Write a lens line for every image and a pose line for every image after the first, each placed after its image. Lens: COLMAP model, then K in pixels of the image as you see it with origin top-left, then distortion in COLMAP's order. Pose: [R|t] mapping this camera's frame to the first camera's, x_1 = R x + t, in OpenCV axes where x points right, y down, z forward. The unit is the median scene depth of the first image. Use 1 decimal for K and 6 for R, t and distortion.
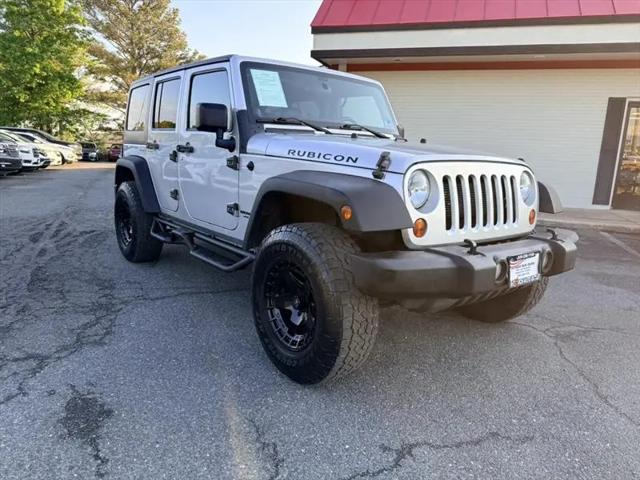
lens RADIAL K [[453.9, 0, 320.0], [0, 453.9, 240.0], [0, 0, 1]] dist [0.064940, -0.067274]
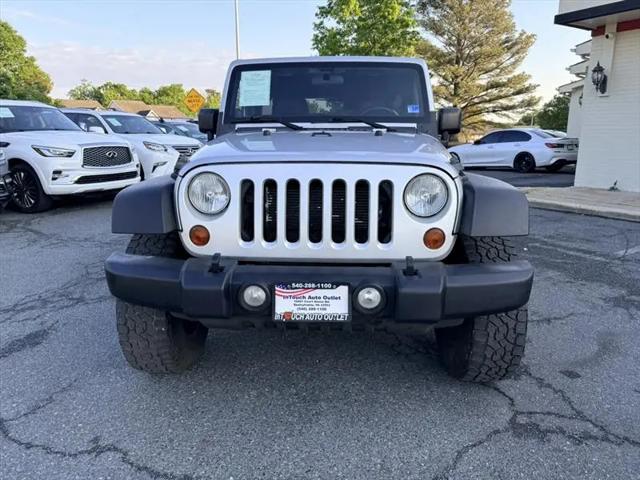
lens RADIAL K [[453.9, 0, 320.0], [0, 453.9, 240.0], [0, 0, 1]] dist [0.064940, -0.067274]
pose [[0.765676, 0.108306, -0.634042, 0.755951], [-0.093372, 0.993996, 0.057037, -0.070909], [0.636413, 0.015530, 0.771192, 0.333460]]
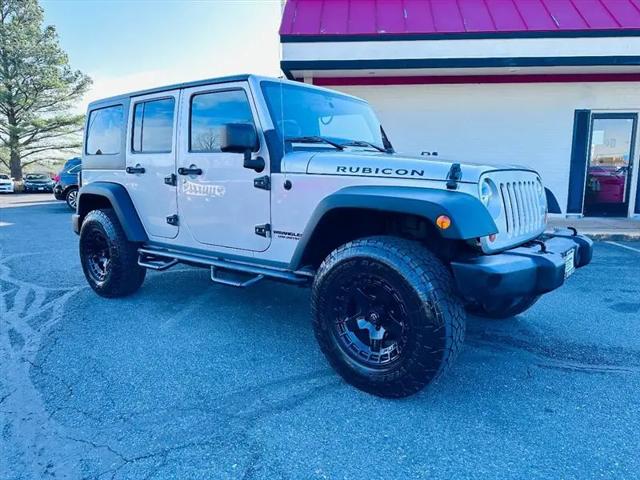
lens RADIAL K [[453.9, 0, 320.0], [0, 453.9, 240.0], [0, 0, 1]] dist [0.064940, -0.067274]
pose [[0.974485, -0.073586, 0.212049, -0.303614], [0.081821, 0.996186, -0.030317, -0.008115], [-0.209009, 0.046894, 0.976789, 0.027898]]
